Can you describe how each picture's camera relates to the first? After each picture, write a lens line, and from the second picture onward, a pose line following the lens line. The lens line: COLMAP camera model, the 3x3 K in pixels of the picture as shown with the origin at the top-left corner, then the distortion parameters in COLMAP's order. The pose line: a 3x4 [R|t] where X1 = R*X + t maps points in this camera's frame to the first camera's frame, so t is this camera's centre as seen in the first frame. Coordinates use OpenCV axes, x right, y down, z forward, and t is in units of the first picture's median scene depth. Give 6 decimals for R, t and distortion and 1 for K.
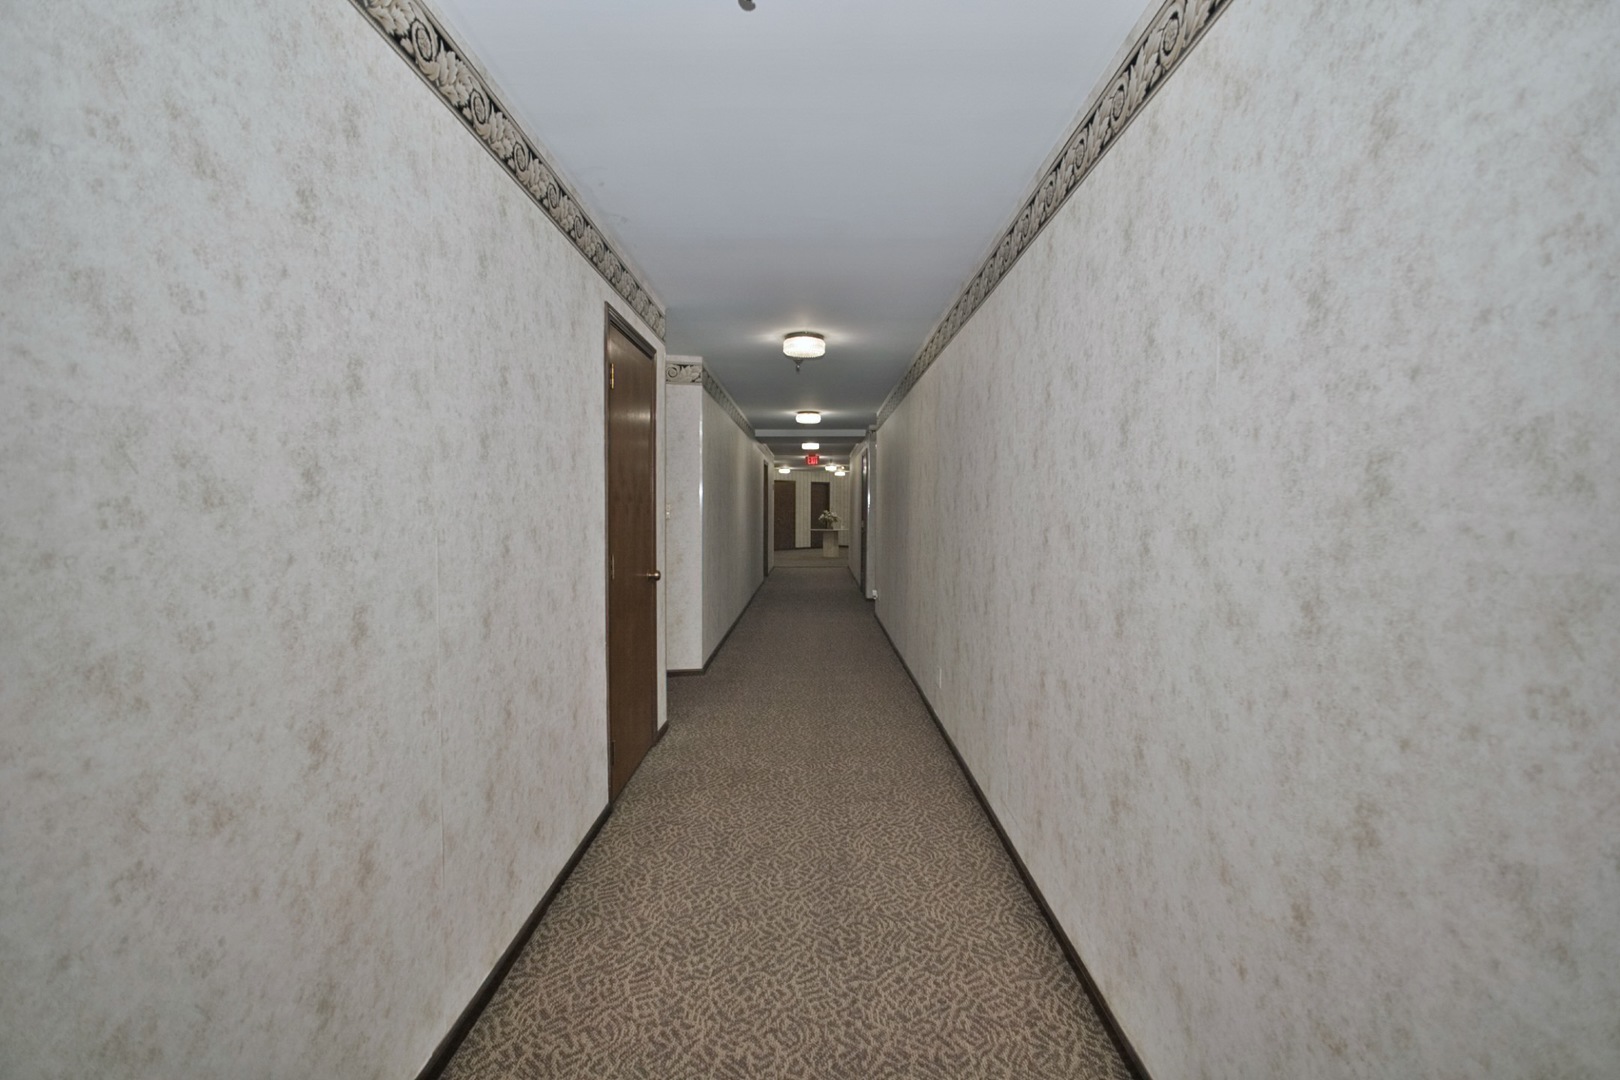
lens RADIAL K [[705.3, 0, 809.1], [0, 705.3, 537.2], [0, 0, 1]] dist [-0.022225, 0.006532]
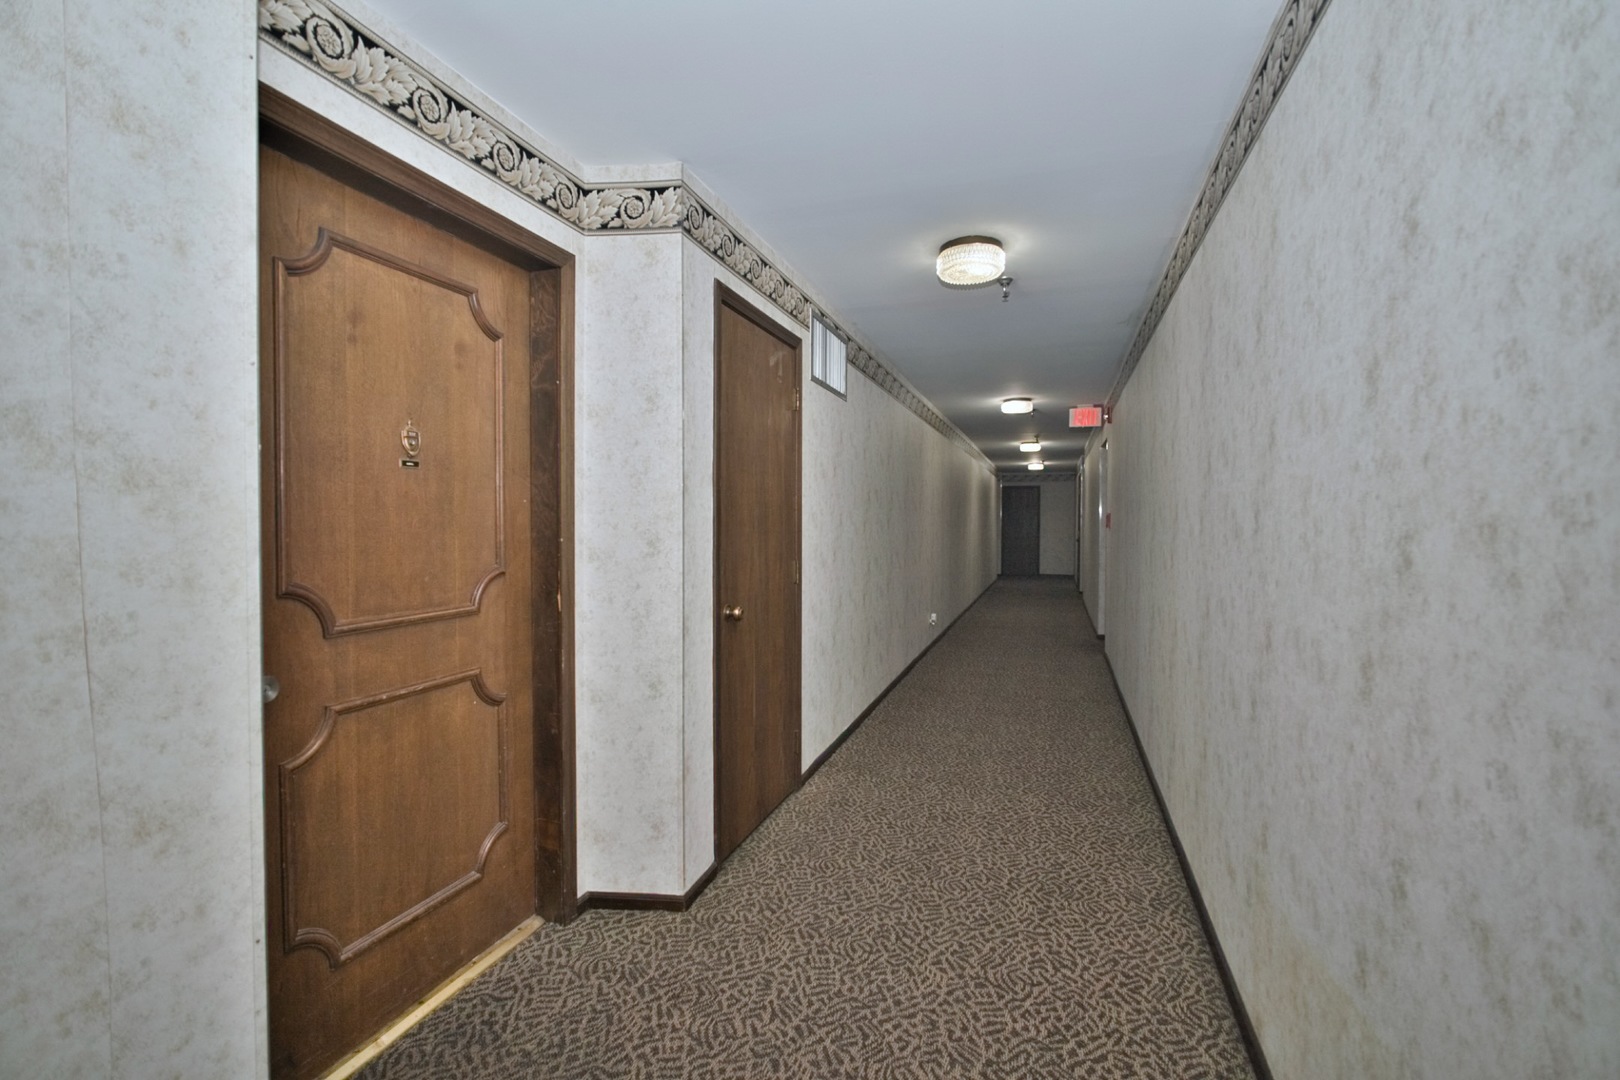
lens RADIAL K [[705.3, 0, 809.1], [0, 705.3, 537.2], [0, 0, 1]] dist [-0.022225, 0.006532]
pose [[0.949270, 0.006962, -0.314387, 0.196056], [-0.015059, 0.999614, -0.023334, 0.020891], [0.314103, 0.026885, 0.949008, 0.283569]]
